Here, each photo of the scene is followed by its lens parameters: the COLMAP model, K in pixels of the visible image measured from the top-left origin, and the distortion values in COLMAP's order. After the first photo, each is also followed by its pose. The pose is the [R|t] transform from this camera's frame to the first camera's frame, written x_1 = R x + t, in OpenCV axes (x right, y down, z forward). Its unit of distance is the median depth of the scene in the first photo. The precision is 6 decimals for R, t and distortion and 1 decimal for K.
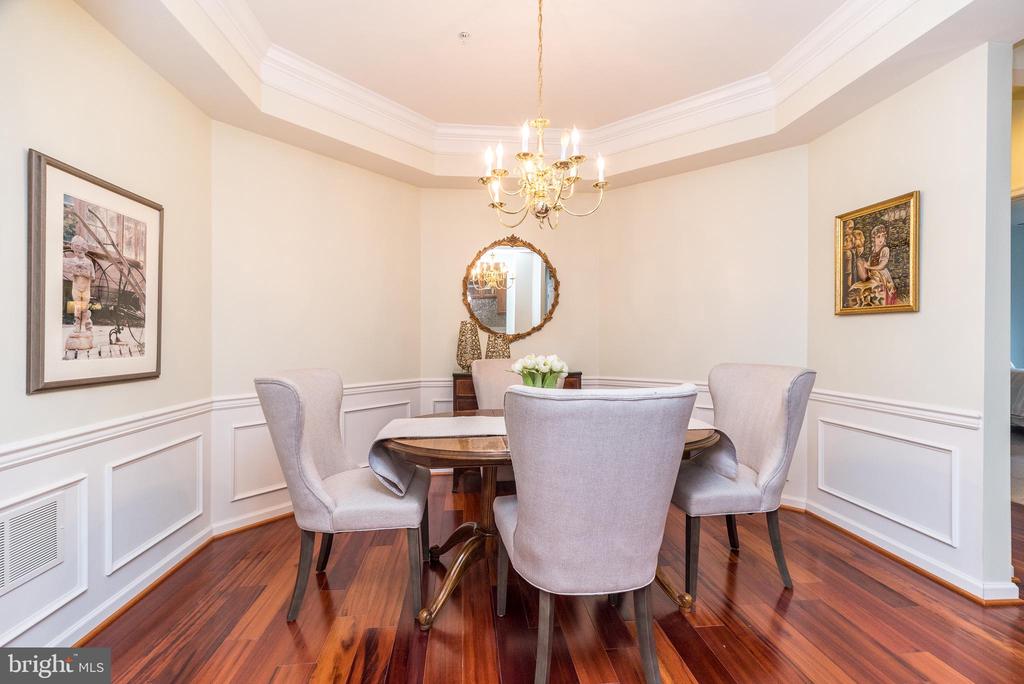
lens RADIAL K [[445.2, 0, 512.1], [0, 445.2, 340.1], [0, 0, 1]] dist [0.005161, 0.000244]
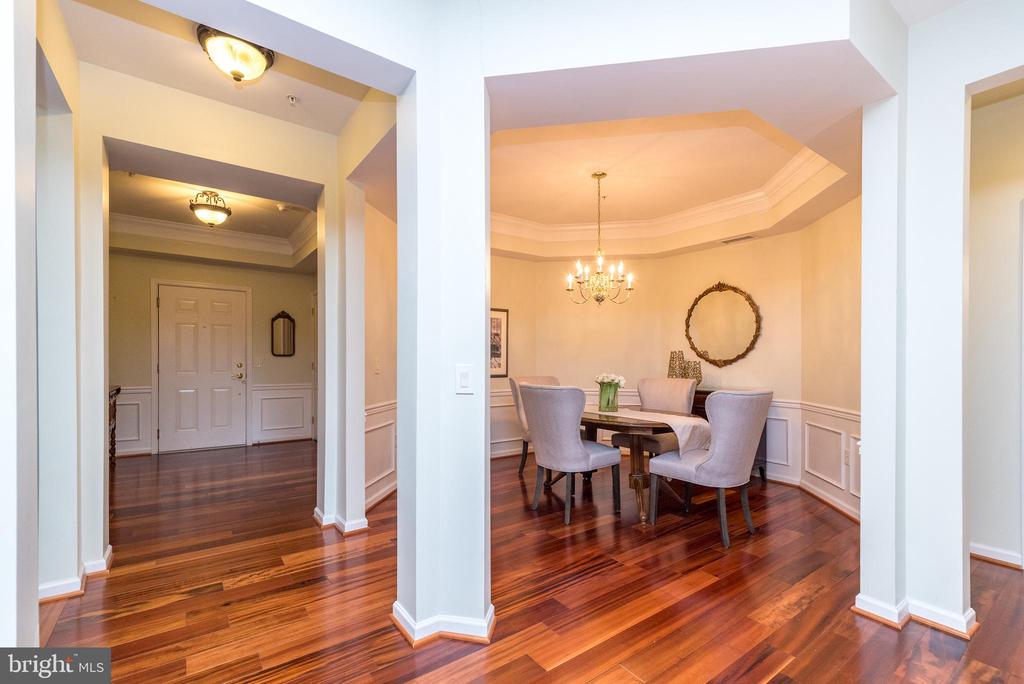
lens RADIAL K [[449.6, 0, 512.2], [0, 449.6, 363.3], [0, 0, 1]] dist [-0.001454, -0.000033]
pose [[0.504192, 0.014679, -0.863467, 1.459308], [-0.013437, 0.999868, 0.009152, -0.018715], [0.863487, 0.006987, 0.504322, -0.275480]]
